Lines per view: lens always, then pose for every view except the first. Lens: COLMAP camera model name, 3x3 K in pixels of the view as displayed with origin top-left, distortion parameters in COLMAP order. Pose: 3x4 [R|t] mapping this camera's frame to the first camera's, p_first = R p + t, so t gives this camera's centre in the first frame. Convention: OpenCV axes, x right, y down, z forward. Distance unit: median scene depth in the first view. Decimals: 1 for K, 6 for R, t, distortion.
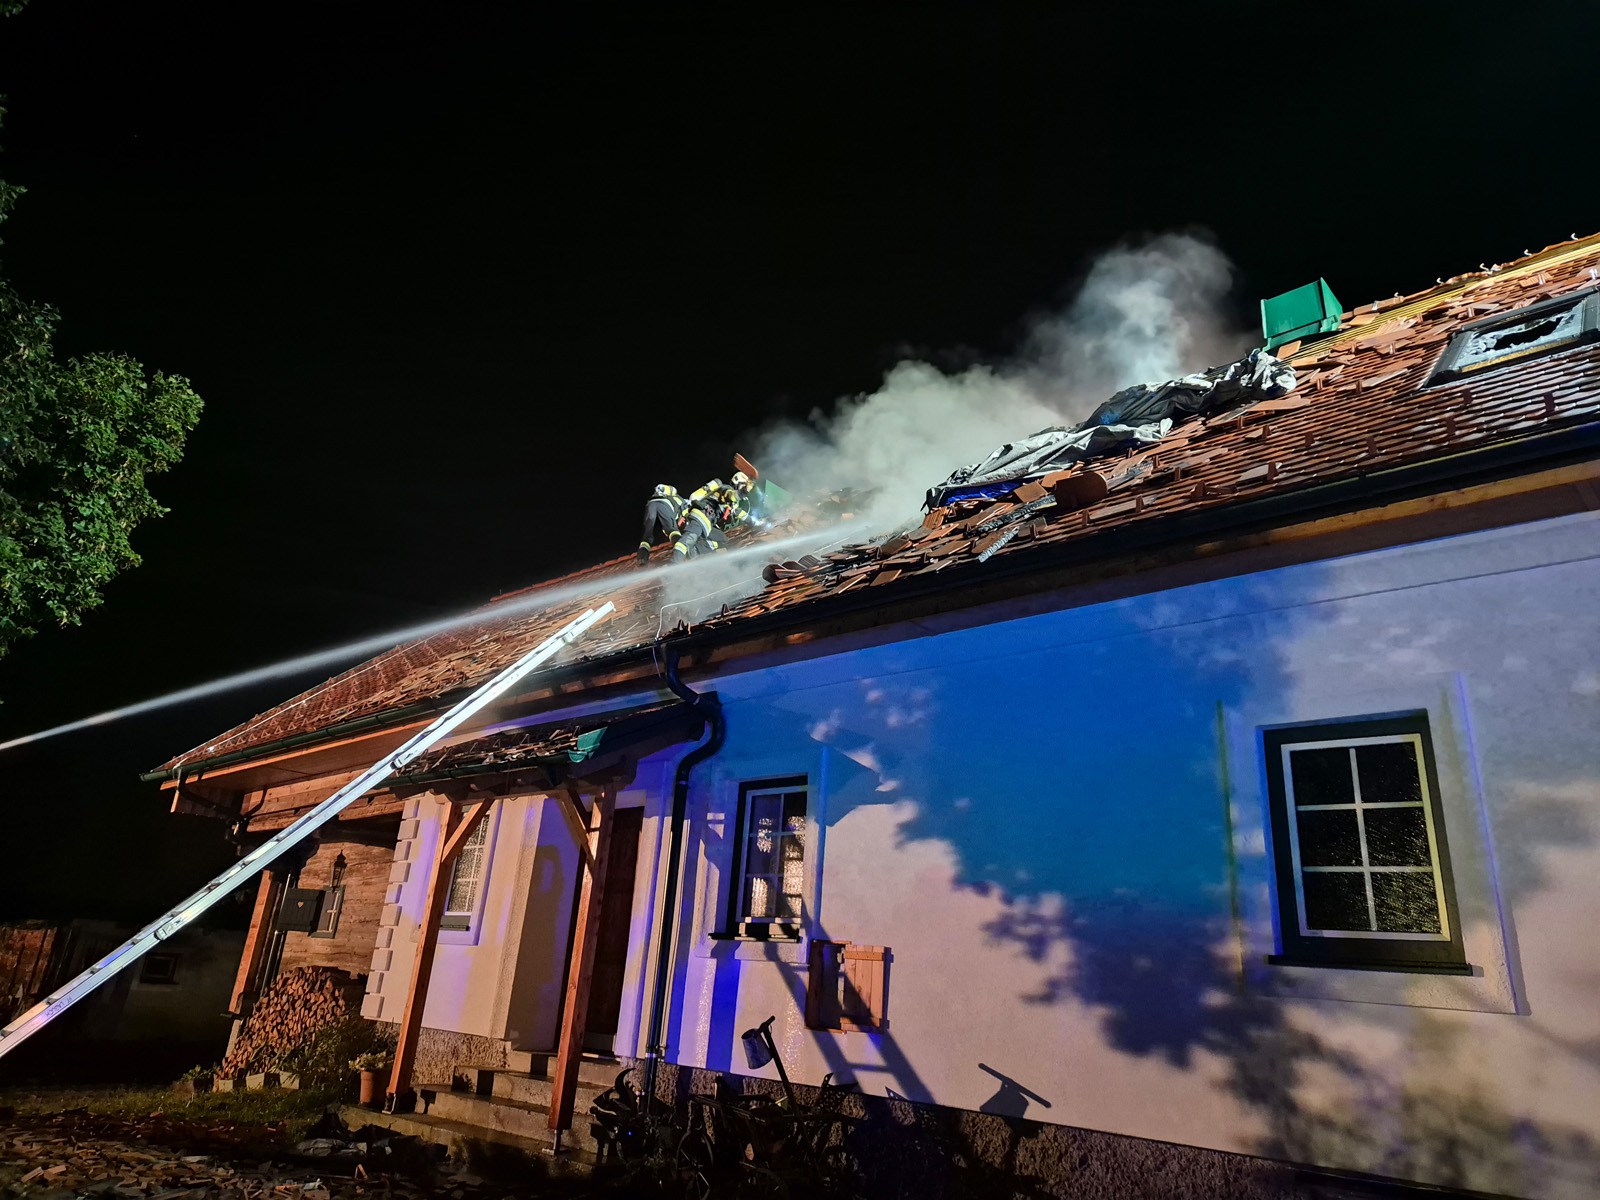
lens RADIAL K [[1066.0, 0, 808.2], [0, 1066.0, 596.4], [0, 0, 1]] dist [0.084946, -0.065401]
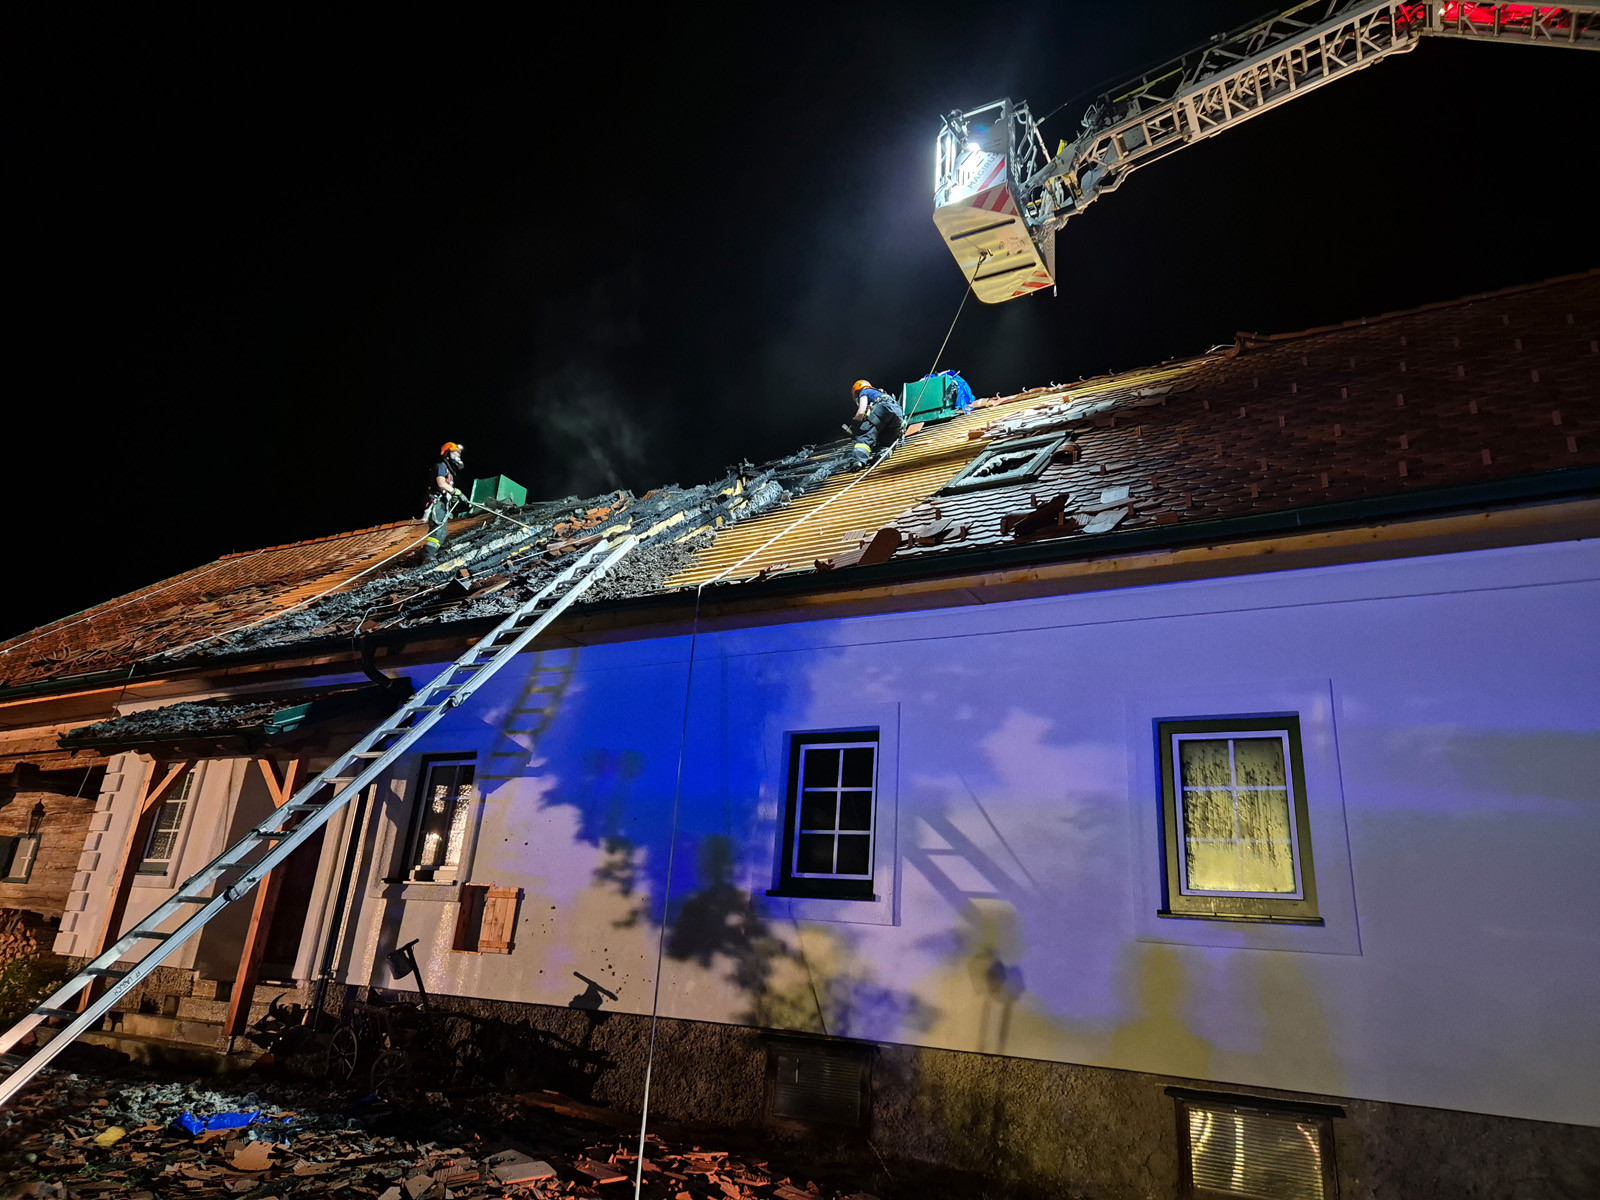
lens RADIAL K [[1067.5, 0, 803.2], [0, 1067.5, 589.0], [0, 0, 1]] dist [0.084981, -0.063659]
pose [[0.978239, 0.071774, 0.194672, 0.118114], [-0.076352, 0.996951, 0.016108, -0.071448], [-0.192922, -0.030621, 0.980736, -0.297744]]
